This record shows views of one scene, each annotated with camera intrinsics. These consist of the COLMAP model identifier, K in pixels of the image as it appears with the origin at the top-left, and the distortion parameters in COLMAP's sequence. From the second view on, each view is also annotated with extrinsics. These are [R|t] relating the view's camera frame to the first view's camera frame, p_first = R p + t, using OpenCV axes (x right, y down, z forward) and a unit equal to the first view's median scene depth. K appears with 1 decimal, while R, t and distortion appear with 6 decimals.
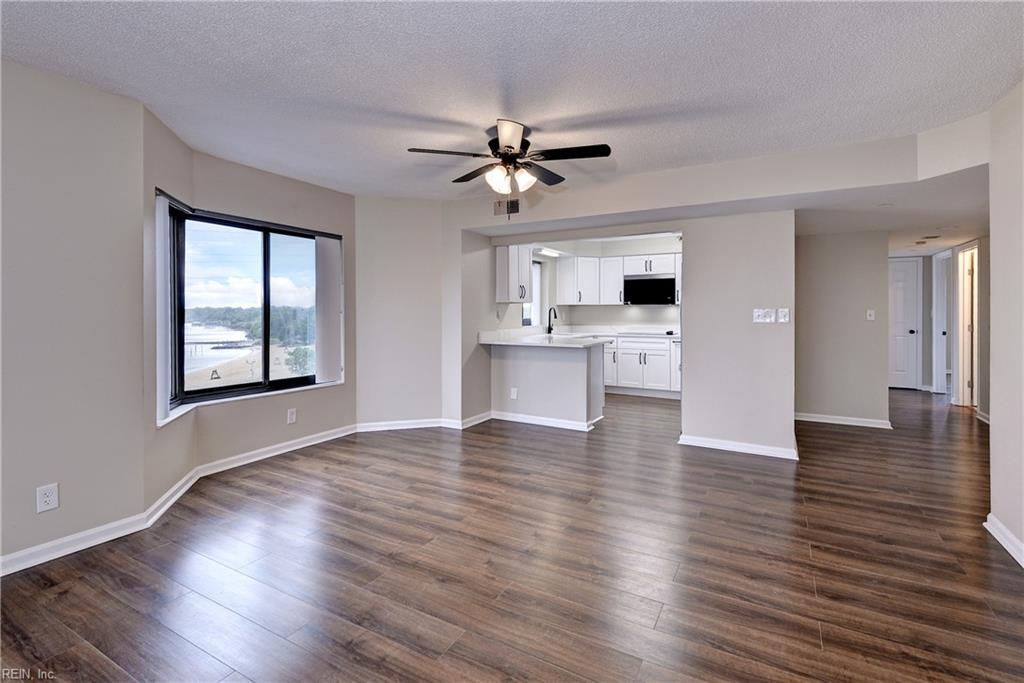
lens RADIAL K [[473.7, 0, 504.6], [0, 473.7, 310.6], [0, 0, 1]] dist [0.013886, -0.001375]
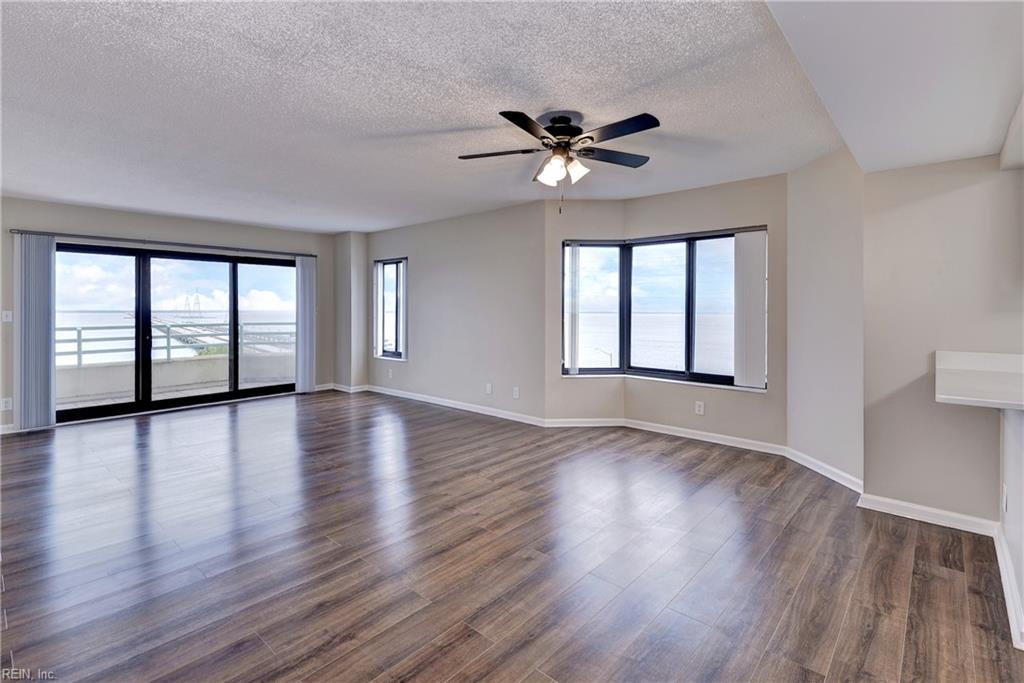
lens RADIAL K [[473.7, 0, 506.6], [0, 473.7, 309.8], [0, 0, 1]] dist [0.013886, -0.001375]
pose [[-0.198780, -0.001159, -0.980043, 1.037608], [-0.004853, 0.999988, -0.000198, 0.003740], [0.980032, 0.004717, -0.198784, 1.184984]]
